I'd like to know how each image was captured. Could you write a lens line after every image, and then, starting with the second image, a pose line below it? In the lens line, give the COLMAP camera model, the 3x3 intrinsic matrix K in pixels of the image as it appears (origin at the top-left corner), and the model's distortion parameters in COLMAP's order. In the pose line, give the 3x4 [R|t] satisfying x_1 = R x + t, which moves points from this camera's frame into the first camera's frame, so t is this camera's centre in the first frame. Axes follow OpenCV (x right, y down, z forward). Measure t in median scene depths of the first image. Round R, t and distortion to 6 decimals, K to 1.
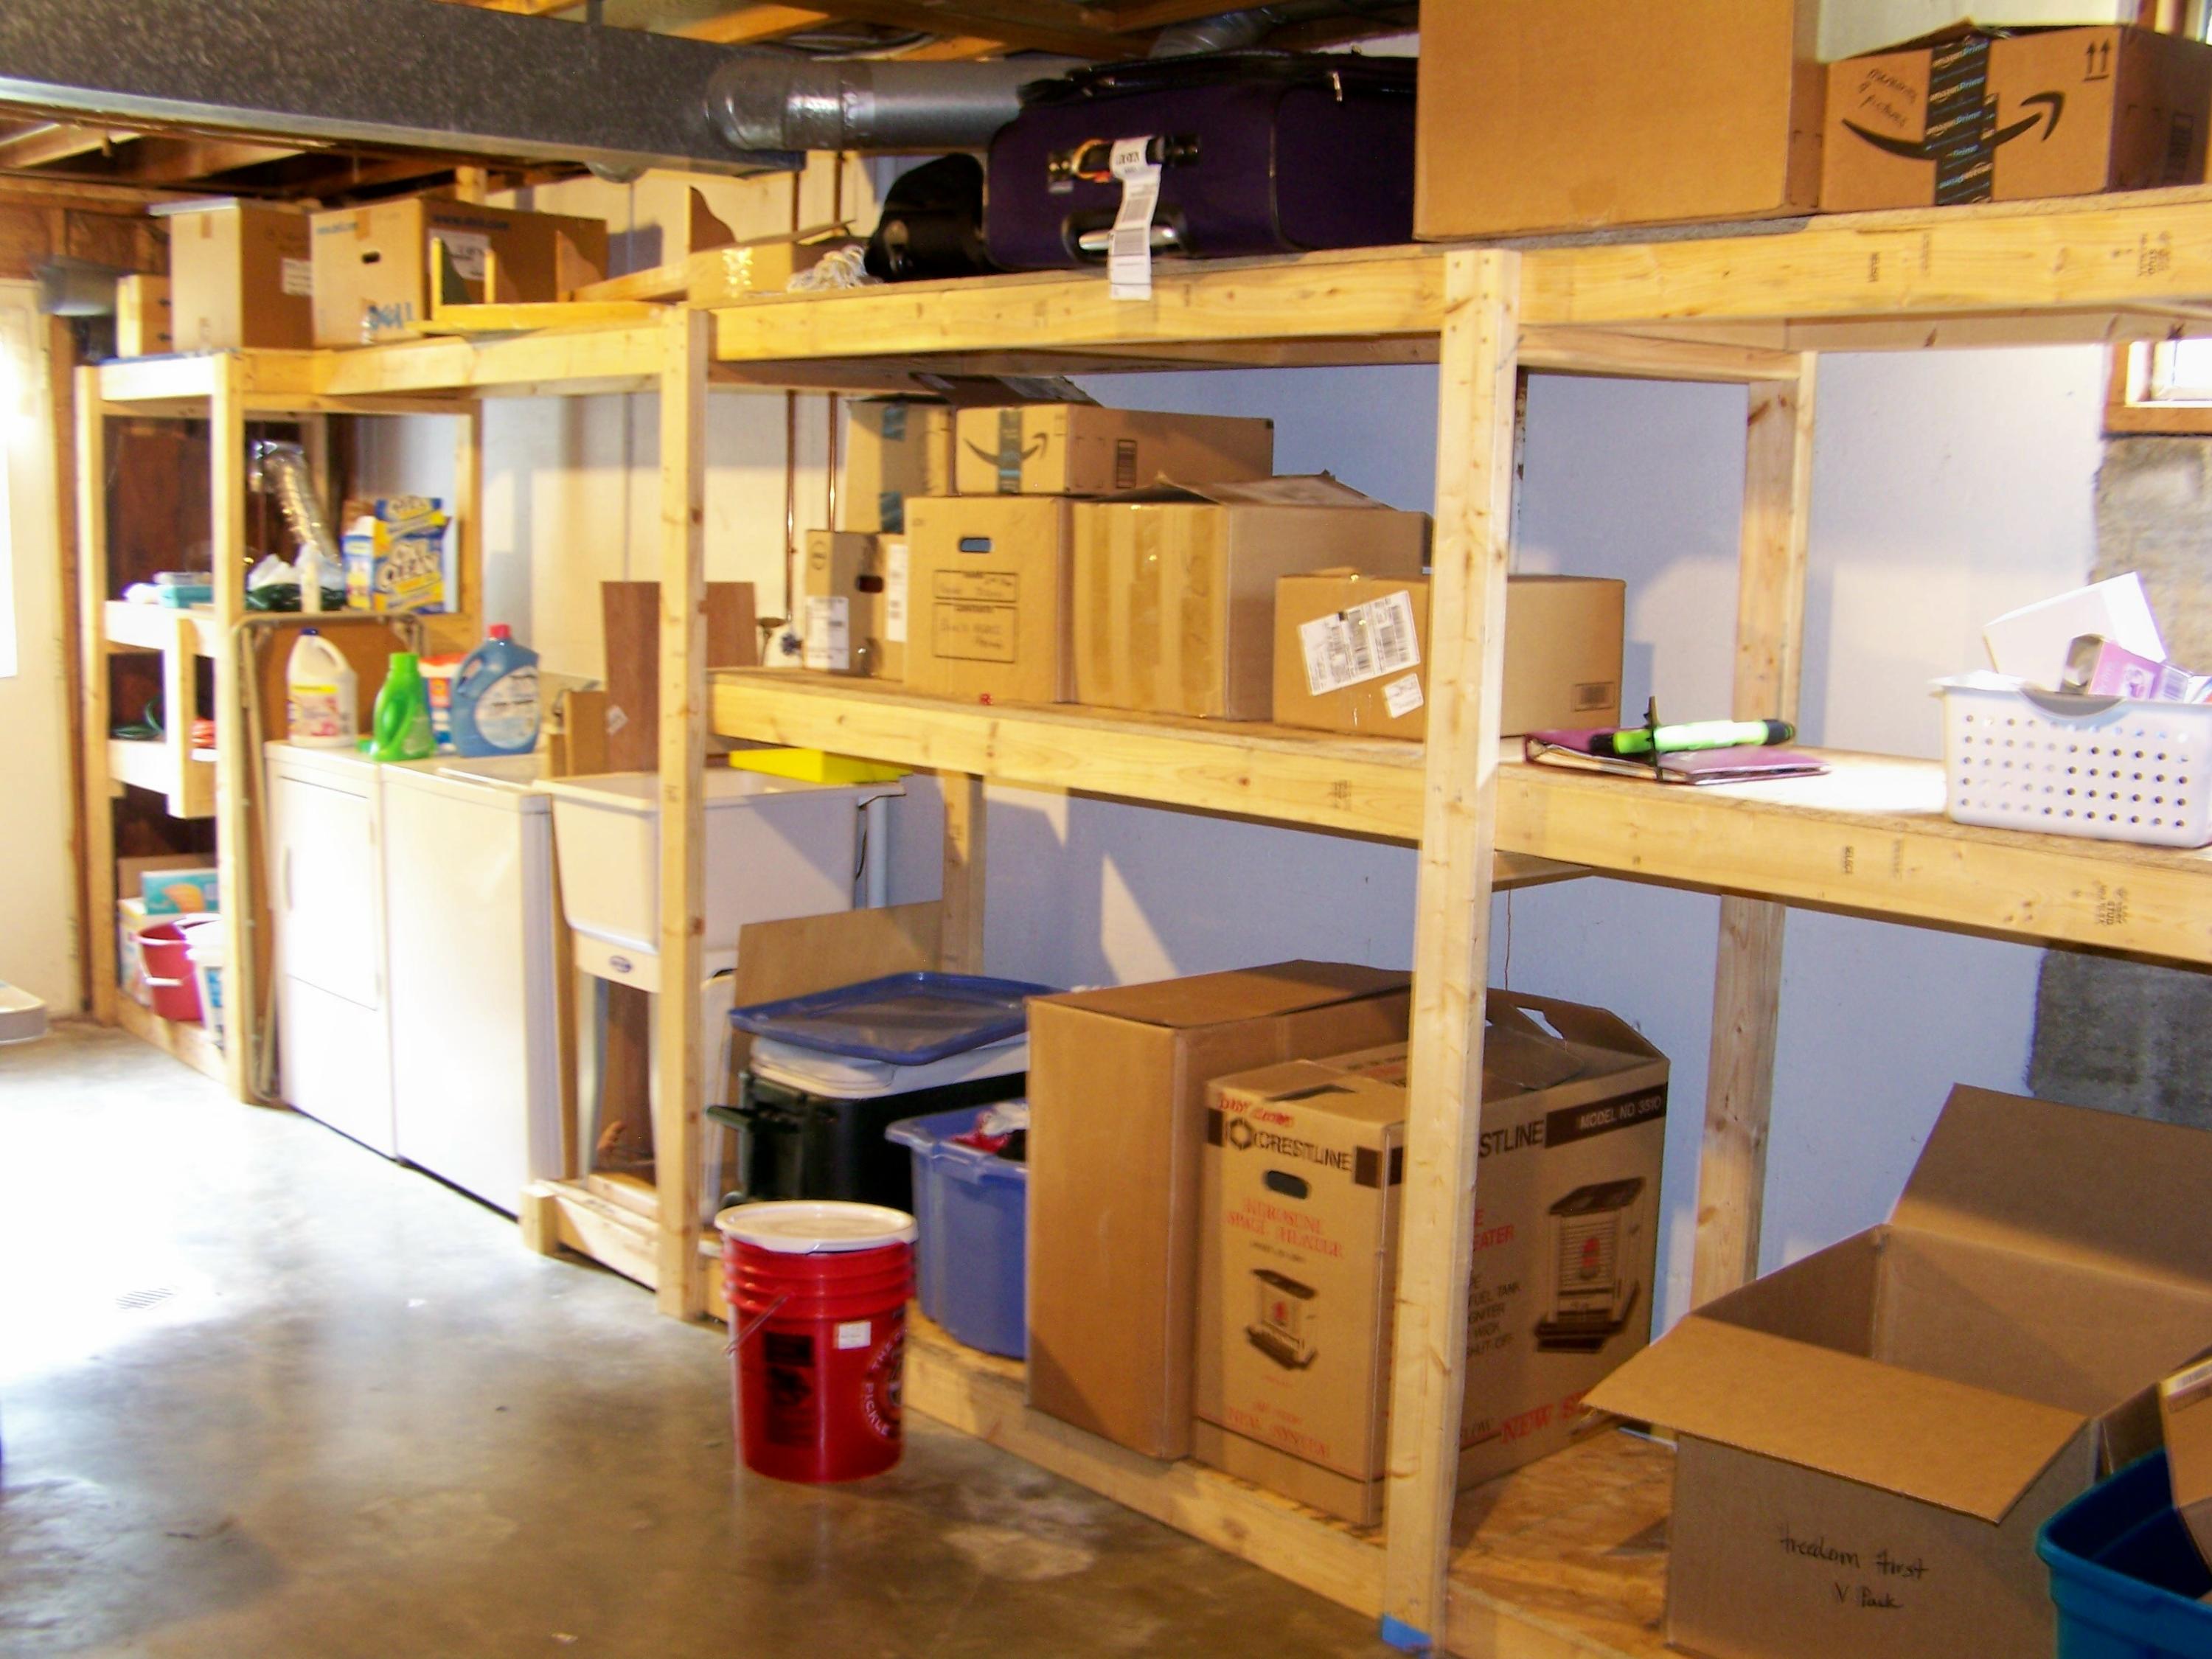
lens RADIAL K [[2488.5, 0, 1106.0], [0, 2488.5, 829.5], [0, 0, 1]] dist [-0.190594, 0.320840]
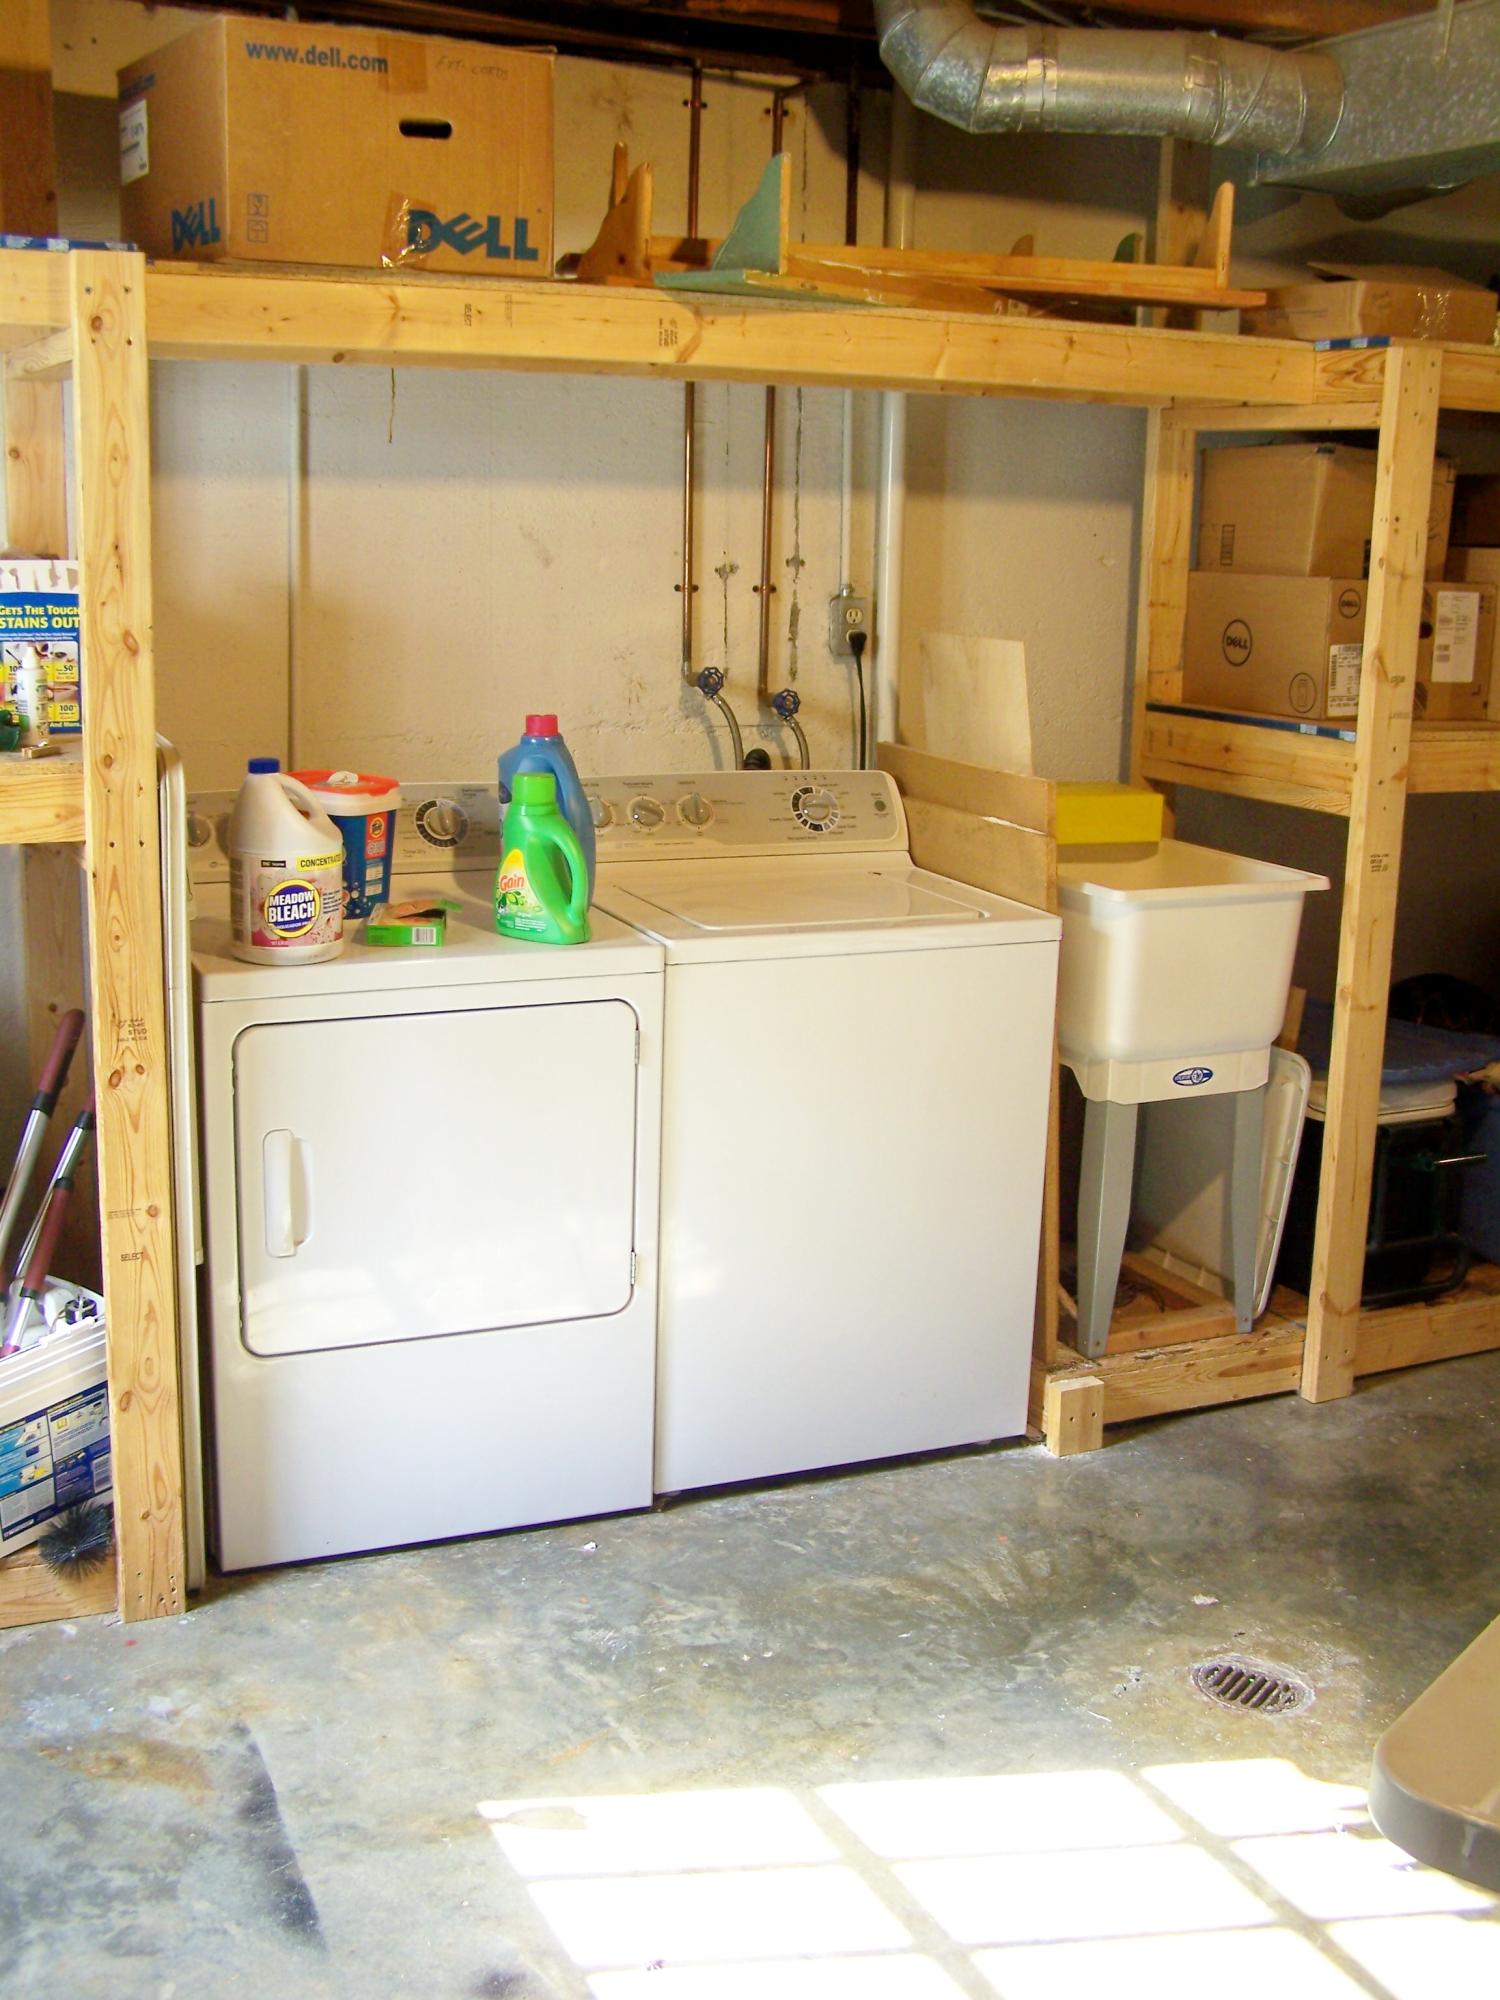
lens RADIAL K [[2250.0, 0, 750.0], [0, 2250.0, 1000.0], [0, 0, 1]] dist [-0.190594, 0.320840]
pose [[0.301758, -0.219943, 0.927667, -0.967556], [0.104970, 0.974775, 0.196967, -0.144139], [-0.947588, 0.037941, 0.317234, 0.884353]]
